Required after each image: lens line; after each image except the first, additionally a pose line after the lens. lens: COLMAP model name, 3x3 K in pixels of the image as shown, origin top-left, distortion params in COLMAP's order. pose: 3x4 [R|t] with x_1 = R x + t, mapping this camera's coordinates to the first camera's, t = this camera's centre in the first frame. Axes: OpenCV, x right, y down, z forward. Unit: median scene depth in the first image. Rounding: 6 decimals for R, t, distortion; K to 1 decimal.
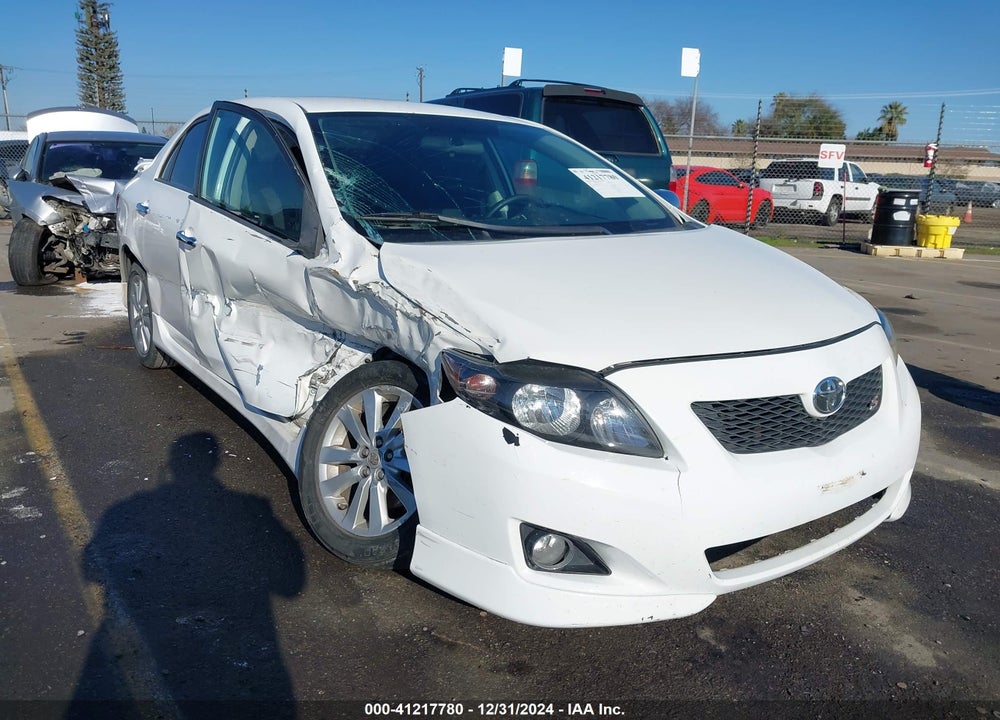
lens RADIAL K [[781.1, 0, 495.1], [0, 781.1, 387.3], [0, 0, 1]] dist [0.057207, -0.084516]
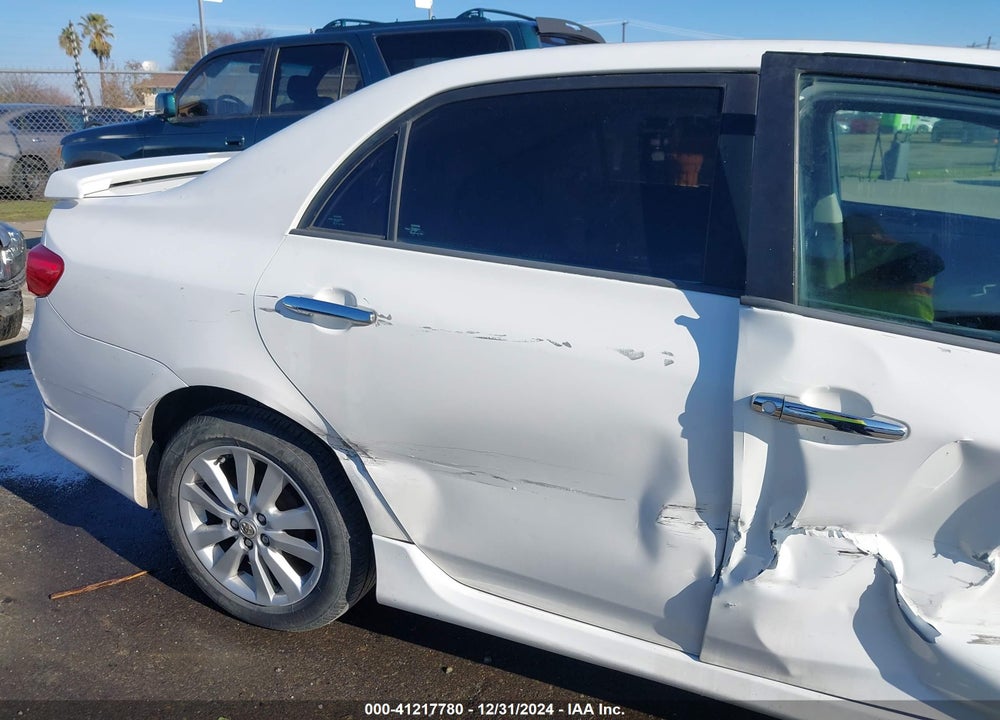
lens RADIAL K [[781.1, 0, 495.1], [0, 781.1, 387.3], [0, 0, 1]] dist [0.057207, -0.084516]
pose [[0.870830, -0.194102, 0.451641, -0.852112], [0.160818, 0.980679, 0.111386, -0.328113], [-0.464535, -0.024367, 0.885219, 0.878767]]
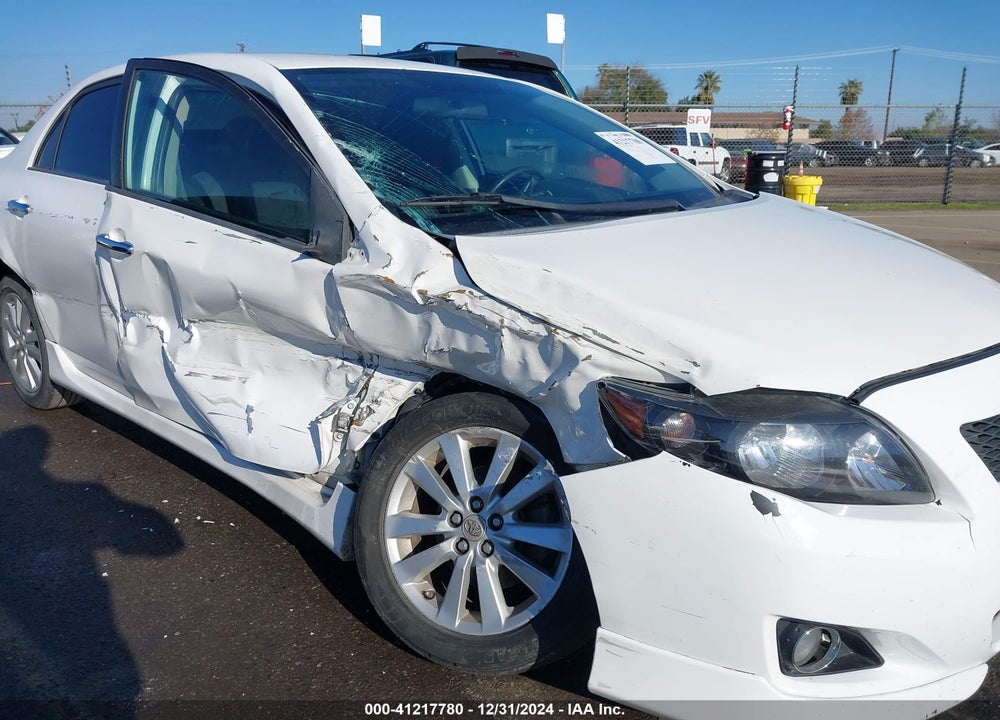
lens RADIAL K [[781.1, 0, 495.1], [0, 781.1, 387.3], [0, 0, 1]] dist [0.057207, -0.084516]
pose [[0.979176, -0.092770, 0.180575, -0.221765], [0.087763, 0.995507, 0.035543, -0.057204], [-0.183061, -0.018955, 0.982919, 0.230091]]
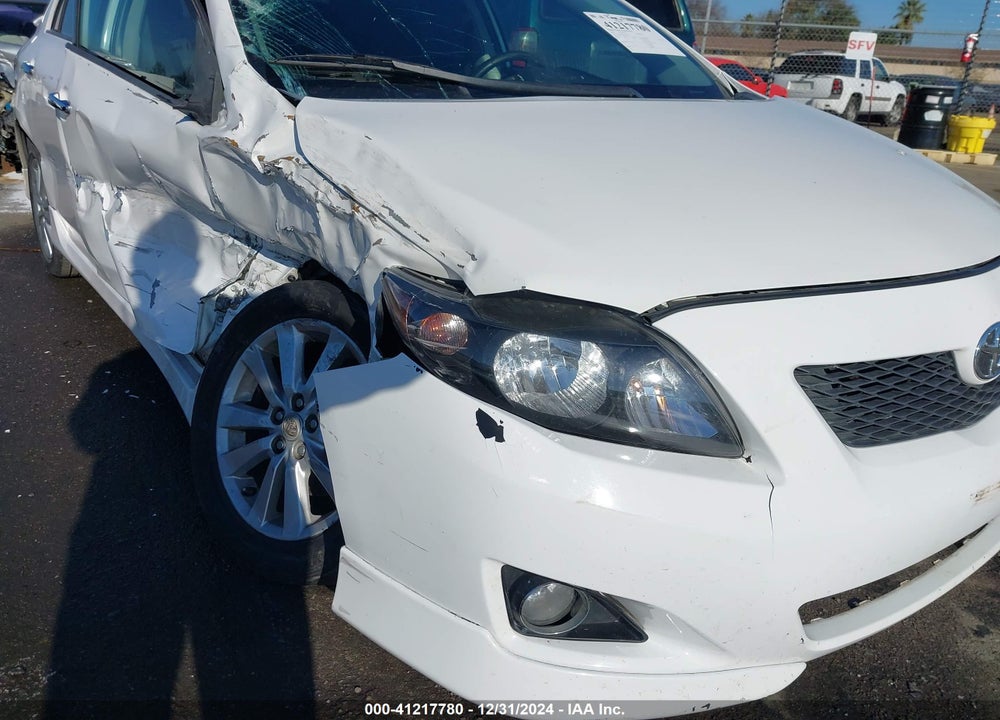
lens RADIAL K [[783.9, 0, 497.9], [0, 783.9, 398.6], [0, 0, 1]] dist [0.003038, -0.010049]
pose [[0.999816, 0.013717, 0.013398, 0.012085], [-0.015374, 0.991046, 0.132635, -0.022465], [-0.011459, -0.132817, 0.991074, 0.282058]]
